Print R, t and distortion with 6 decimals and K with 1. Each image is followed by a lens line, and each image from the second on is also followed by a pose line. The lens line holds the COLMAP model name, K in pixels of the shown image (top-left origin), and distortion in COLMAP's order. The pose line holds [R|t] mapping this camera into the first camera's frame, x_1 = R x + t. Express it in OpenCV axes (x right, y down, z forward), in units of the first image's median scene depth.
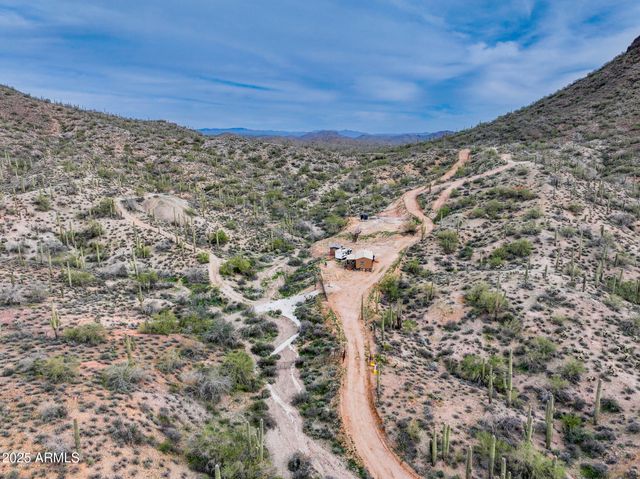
lens RADIAL K [[450.1, 0, 320.0], [0, 450.1, 239.5], [0, 0, 1]] dist [0.007214, 0.005467]
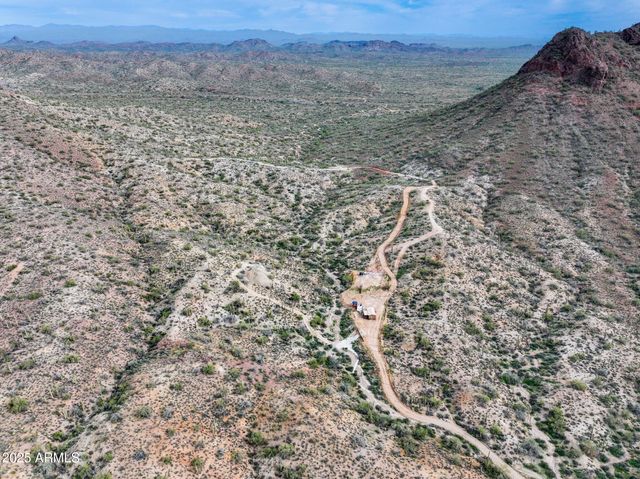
lens RADIAL K [[450.1, 0, 320.0], [0, 450.1, 239.5], [0, 0, 1]] dist [0.007214, 0.005467]
pose [[0.987855, -0.060927, 0.142937, -0.393340], [0.031200, 0.978959, 0.201657, -0.673067], [-0.152216, -0.194749, 0.968970, -0.943795]]
